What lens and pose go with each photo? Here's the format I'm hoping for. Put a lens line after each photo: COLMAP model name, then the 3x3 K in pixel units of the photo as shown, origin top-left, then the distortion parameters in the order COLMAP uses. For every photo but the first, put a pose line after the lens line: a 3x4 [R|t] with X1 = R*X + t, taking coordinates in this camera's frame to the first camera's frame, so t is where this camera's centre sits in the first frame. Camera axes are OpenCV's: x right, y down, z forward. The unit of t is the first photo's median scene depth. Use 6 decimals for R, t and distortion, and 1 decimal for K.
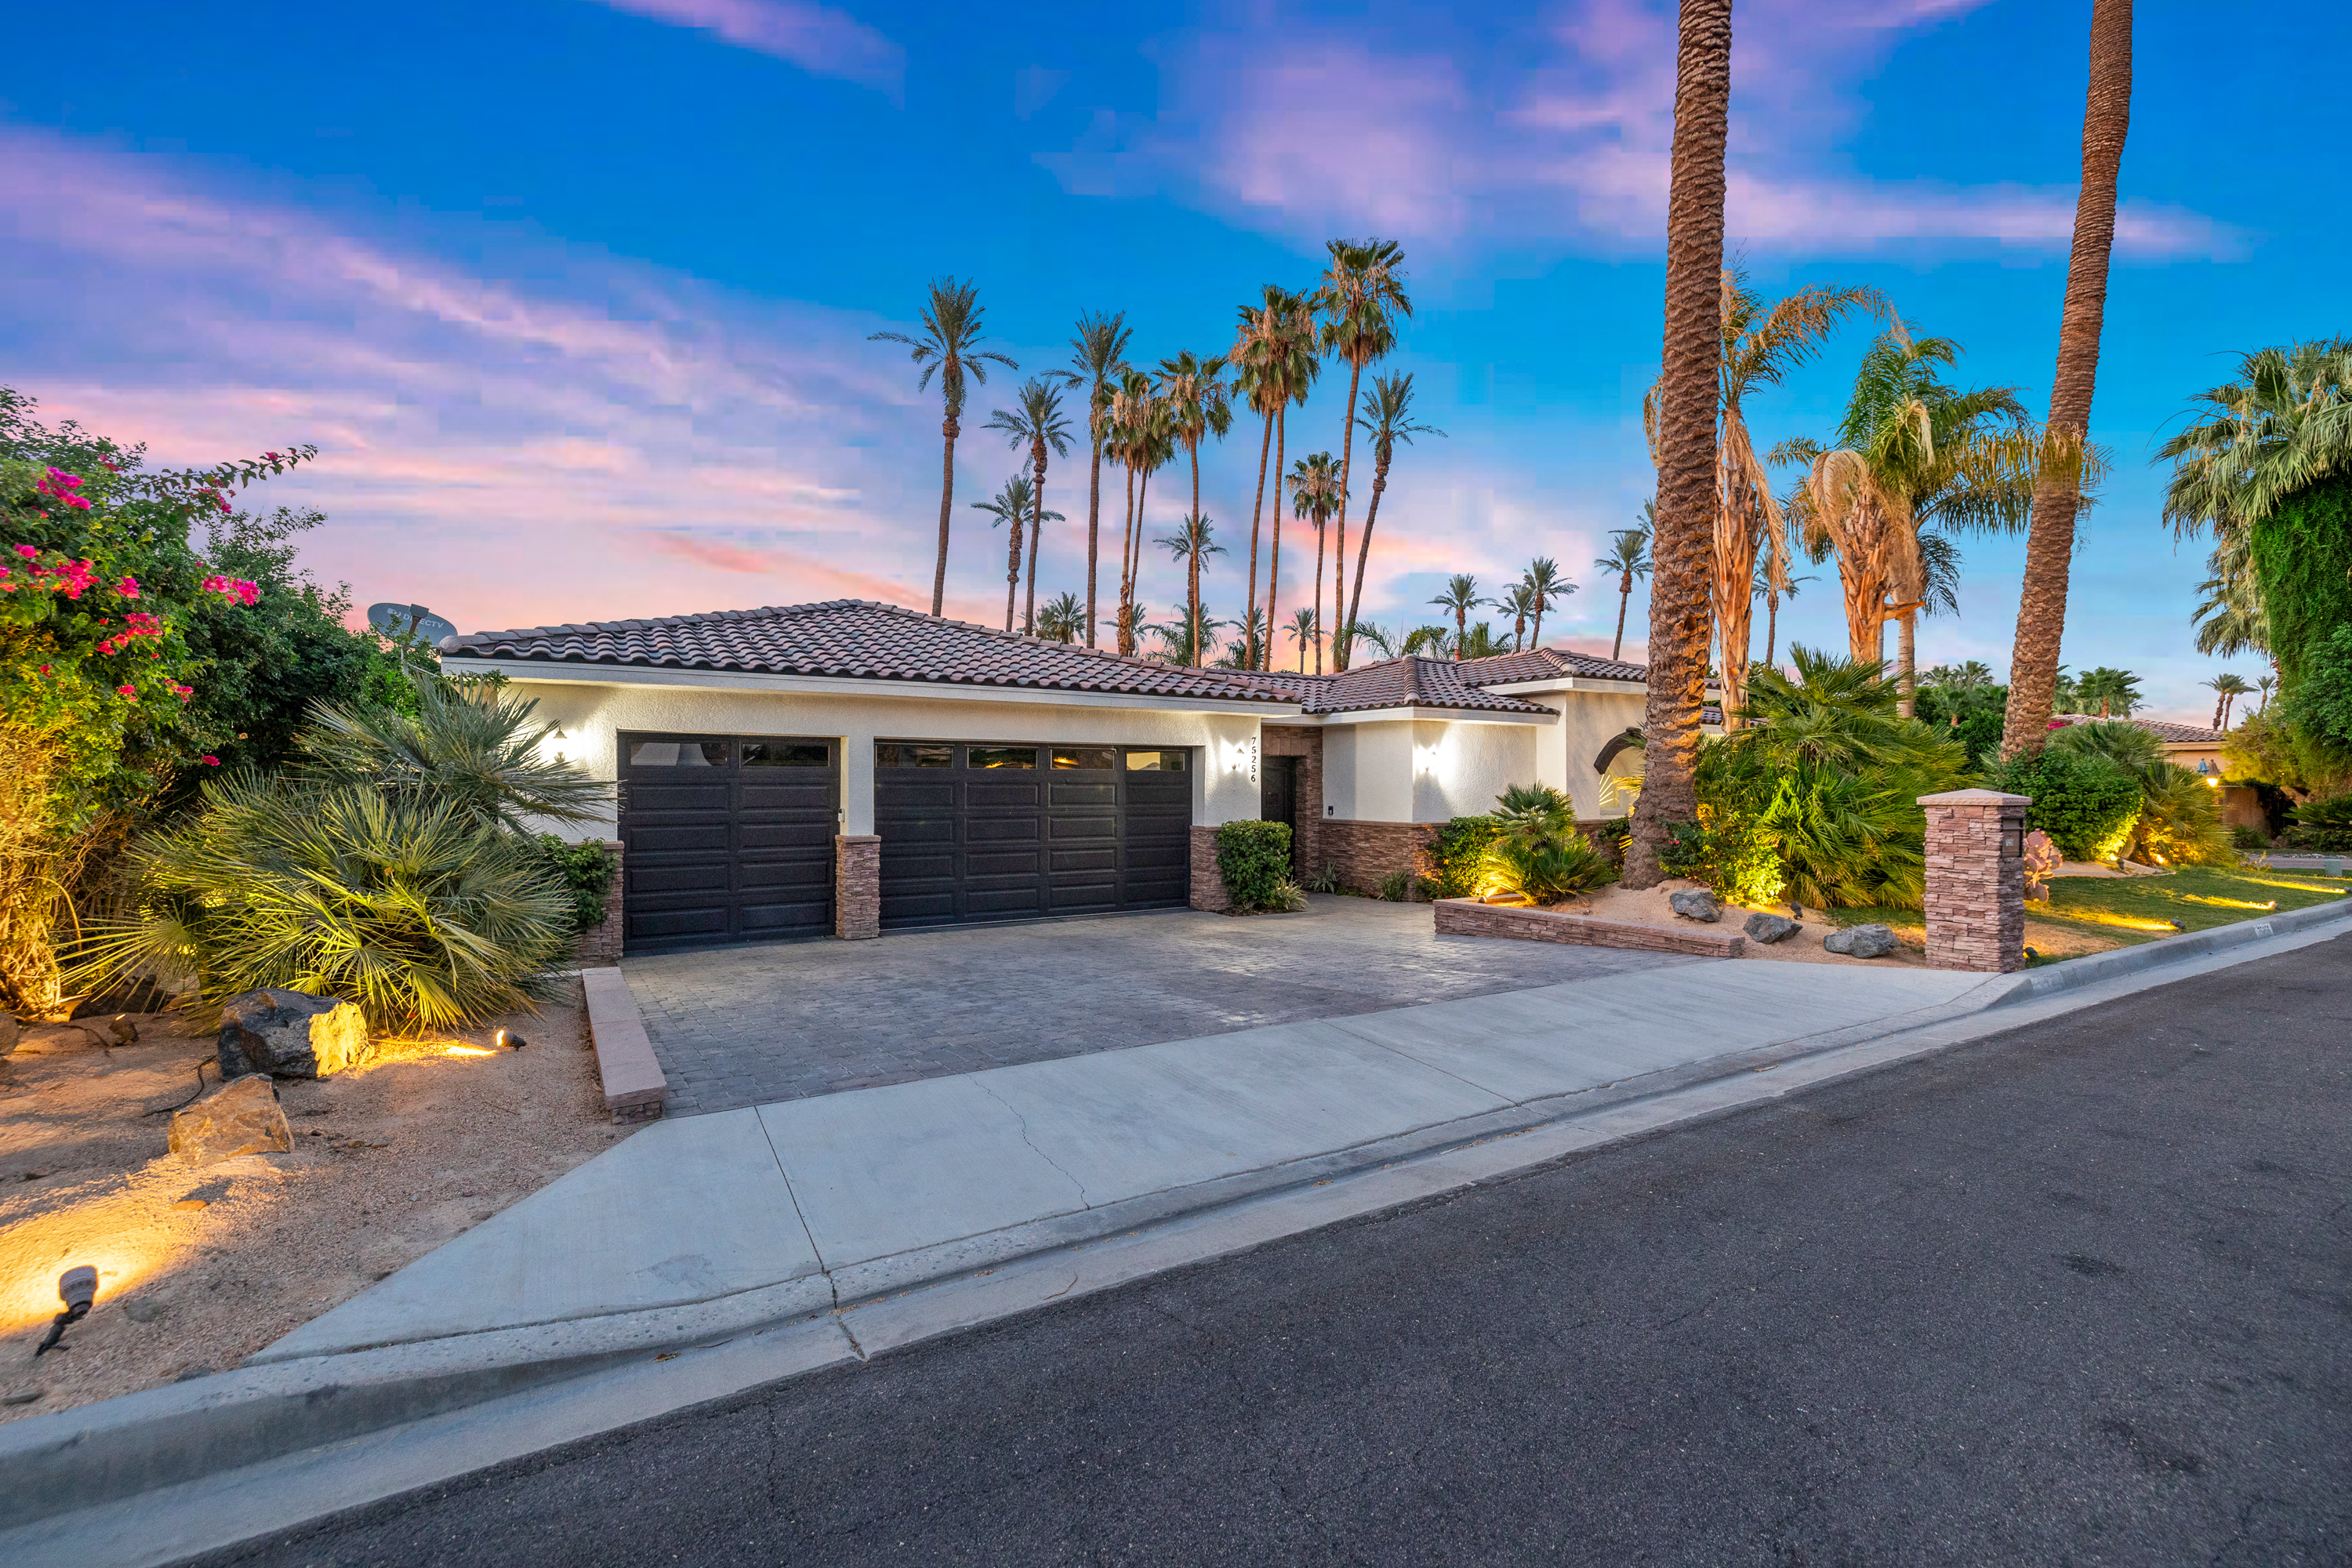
lens RADIAL K [[991.7, 0, 1173.5], [0, 991.7, 786.2], [0, 0, 1]] dist [0.001499, -0.000376]
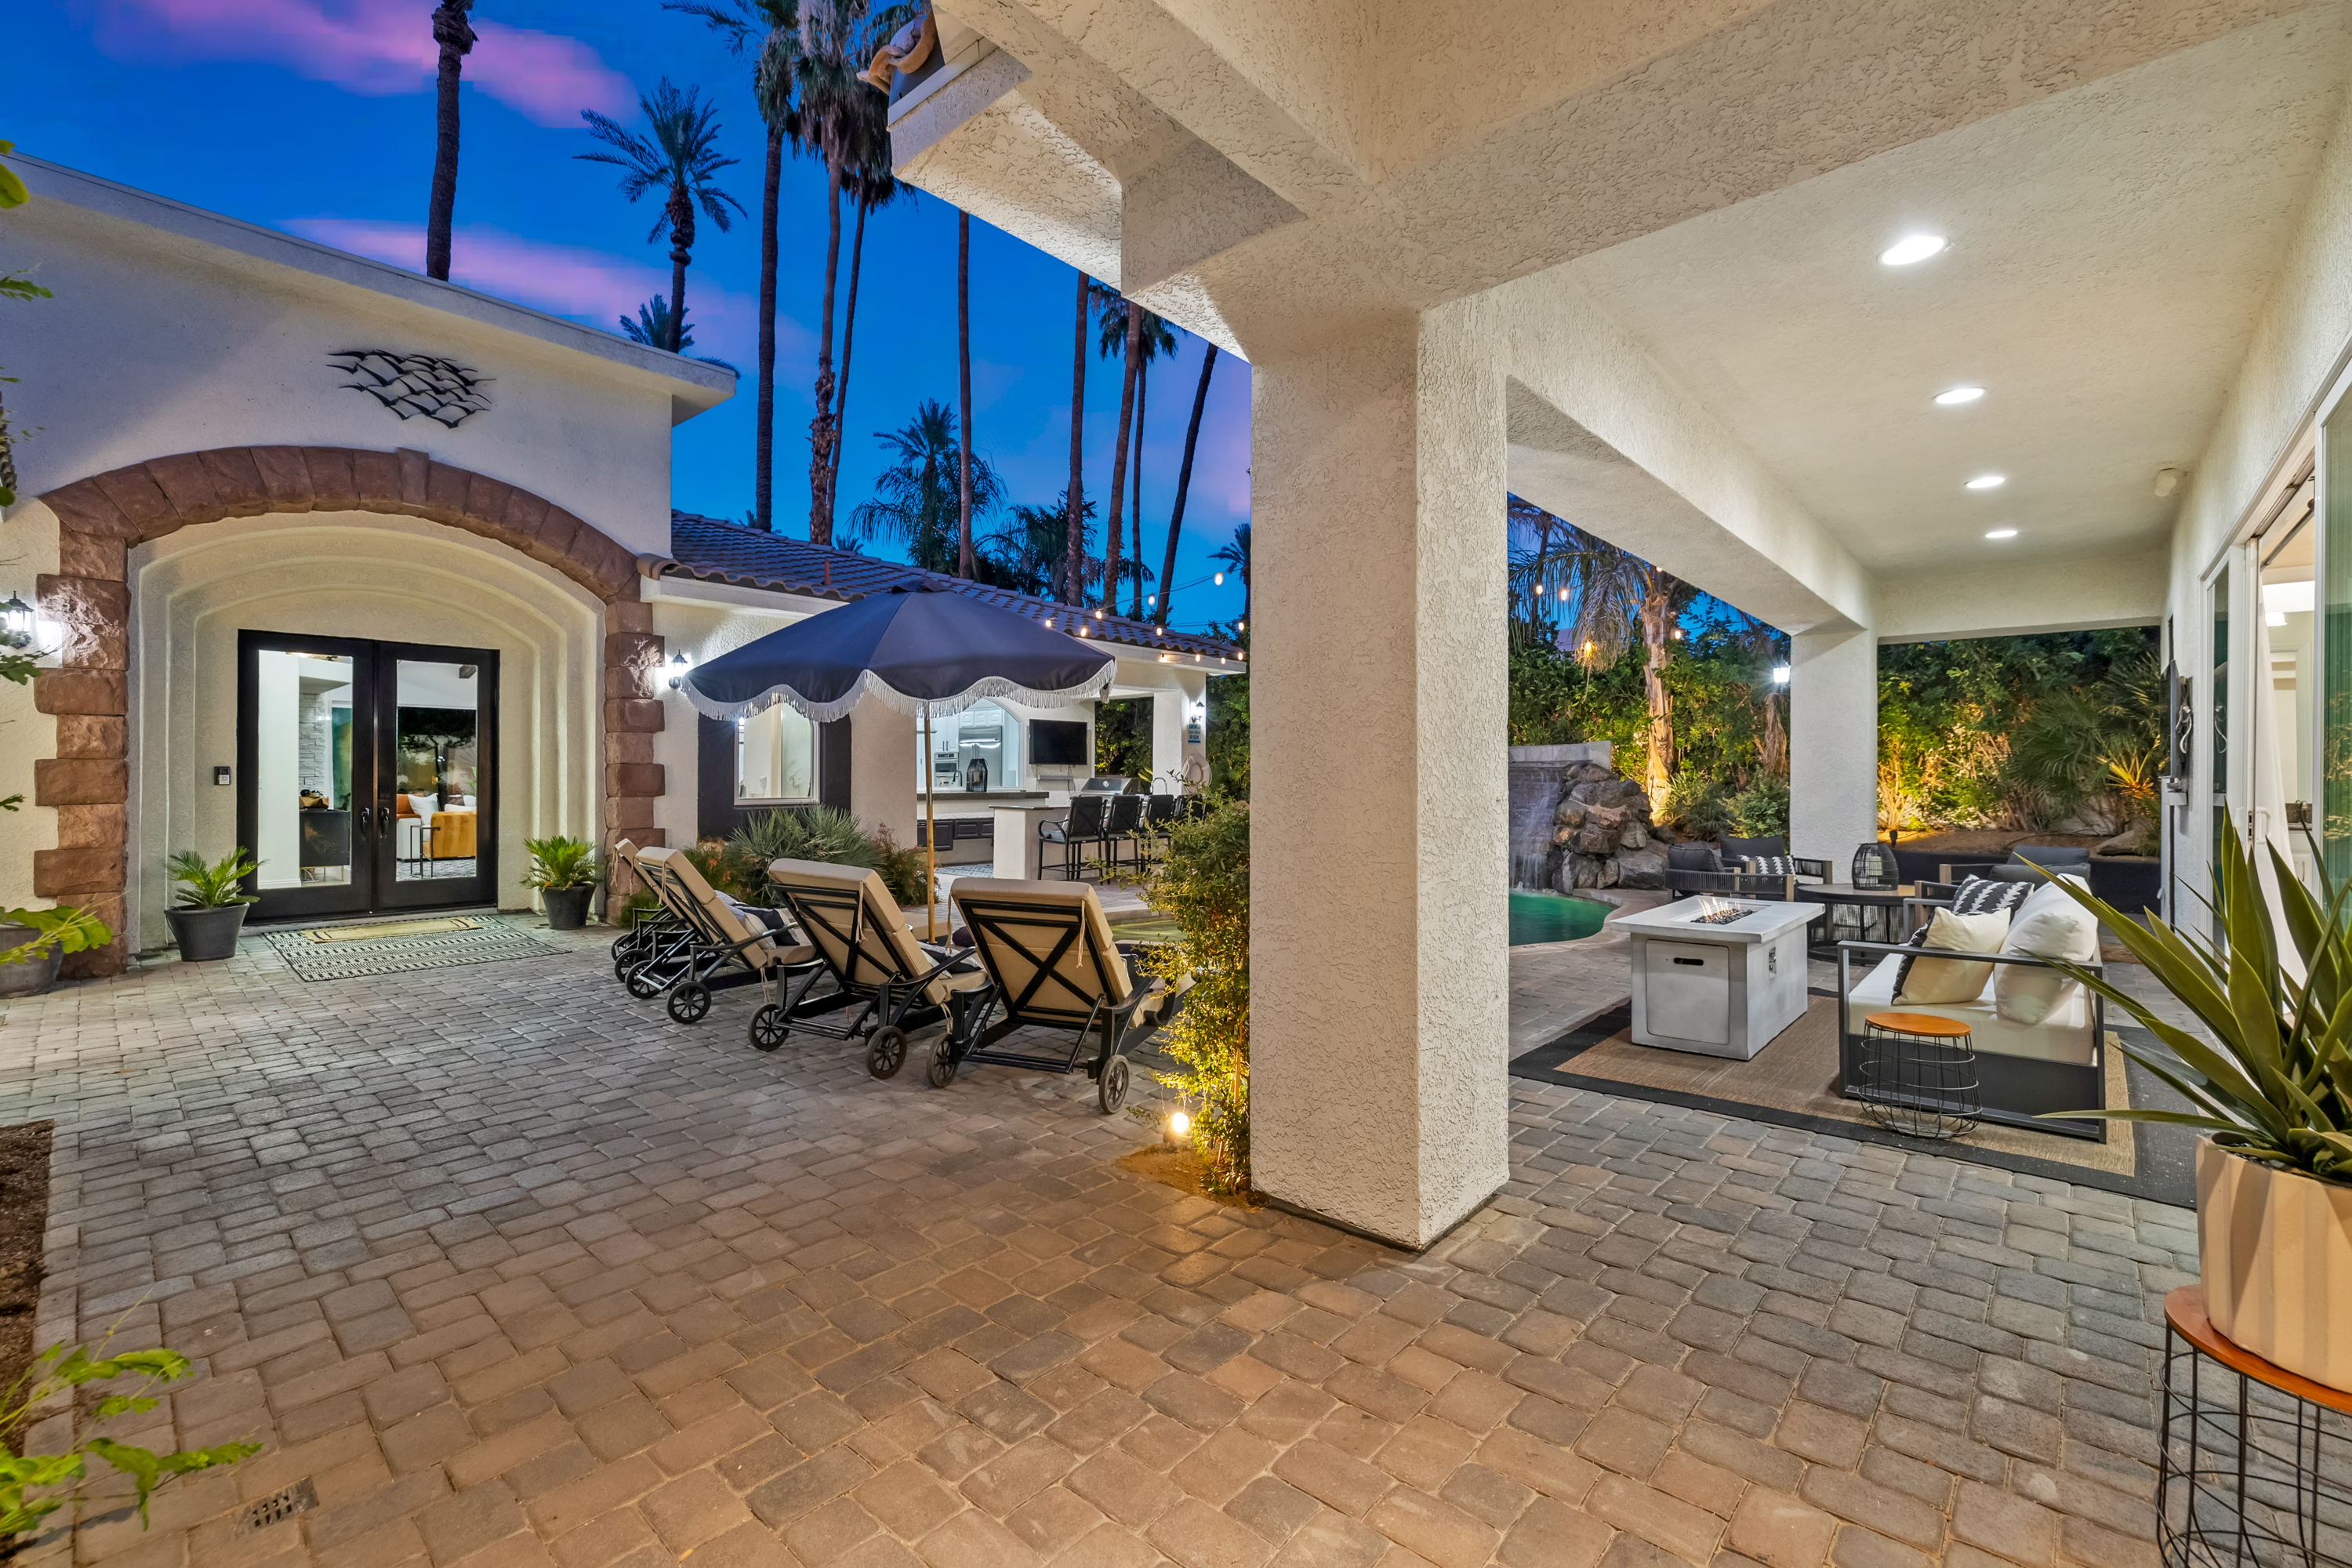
lens RADIAL K [[1001.1, 0, 1169.6], [0, 1001.1, 771.6], [0, 0, 1]] dist [0.001376, -0.000015]
pose [[0.963225, 0.002096, 0.268689, -0.011610], [0.000137, 0.999966, -0.008293, 0.011513], [-0.268698, 0.008024, 0.963191, 0.354042]]
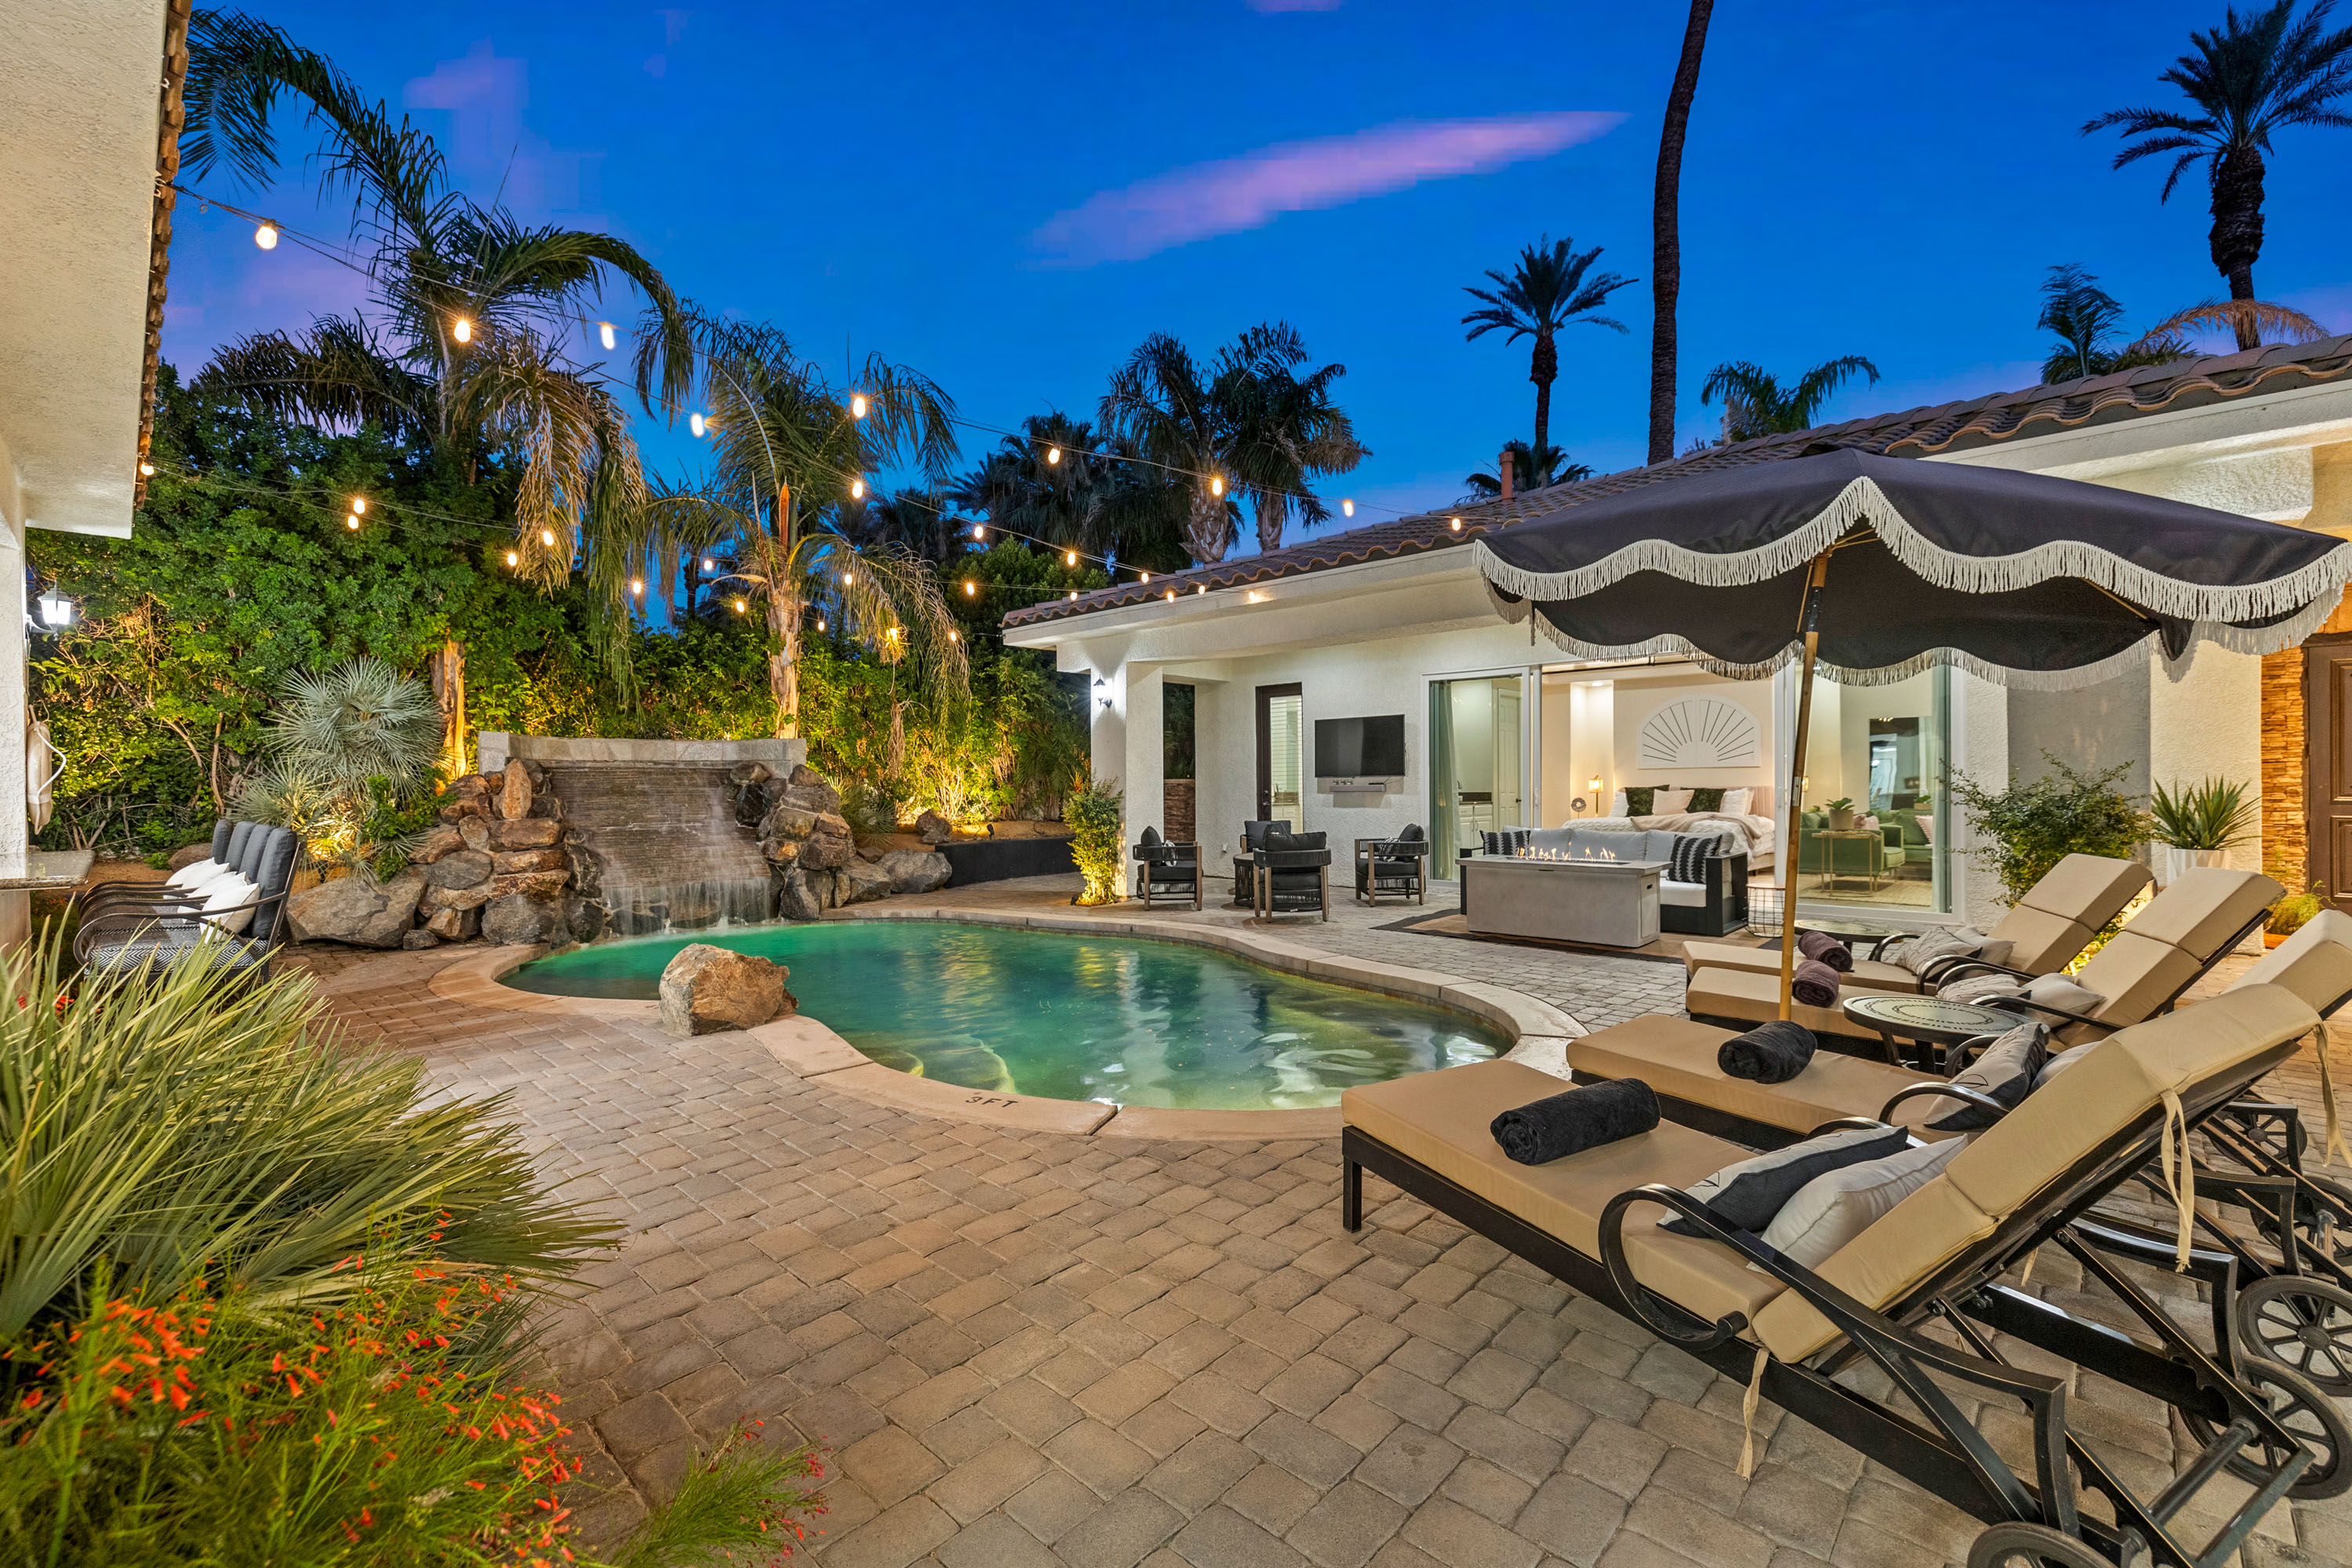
lens RADIAL K [[991.7, 0, 1173.5], [0, 991.7, 786.2], [0, 0, 1]] dist [0.001499, -0.000376]
pose [[-0.248688, -0.001013, 0.968583, -0.062445], [0.011252, 0.999929, 0.003935, 0.012077], [-0.968518, 0.011877, -0.248659, 0.525010]]
